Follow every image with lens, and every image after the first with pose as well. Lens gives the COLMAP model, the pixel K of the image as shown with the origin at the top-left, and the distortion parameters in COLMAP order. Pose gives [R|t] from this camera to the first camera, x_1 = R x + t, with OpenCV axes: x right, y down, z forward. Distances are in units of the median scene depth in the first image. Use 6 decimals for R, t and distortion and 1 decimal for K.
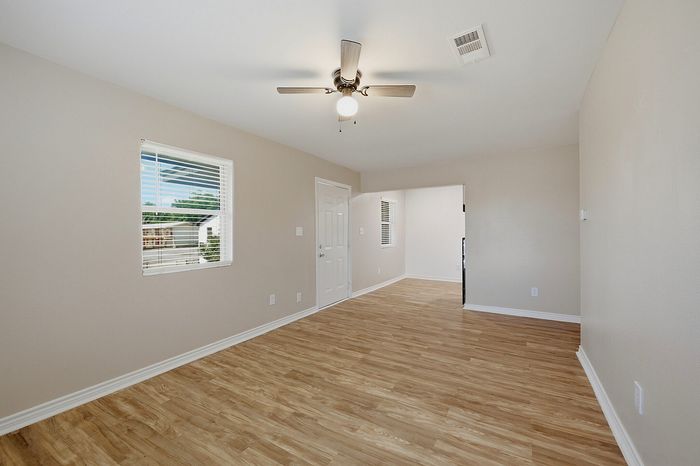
lens RADIAL K [[284.1, 0, 355.0], [0, 284.1, 232.1], [0, 0, 1]] dist [0.013957, 0.000168]
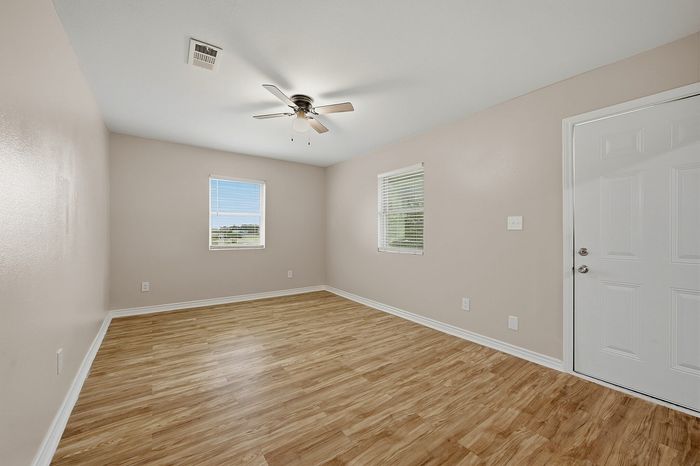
lens RADIAL K [[284.1, 0, 353.2], [0, 284.1, 232.8], [0, 0, 1]] dist [0.013957, 0.000168]
pose [[-0.411160, 0.011222, -0.911494, 0.857118], [0.010411, 0.999917, 0.007615, 0.017531], [0.911504, -0.006358, -0.411242, 1.432093]]
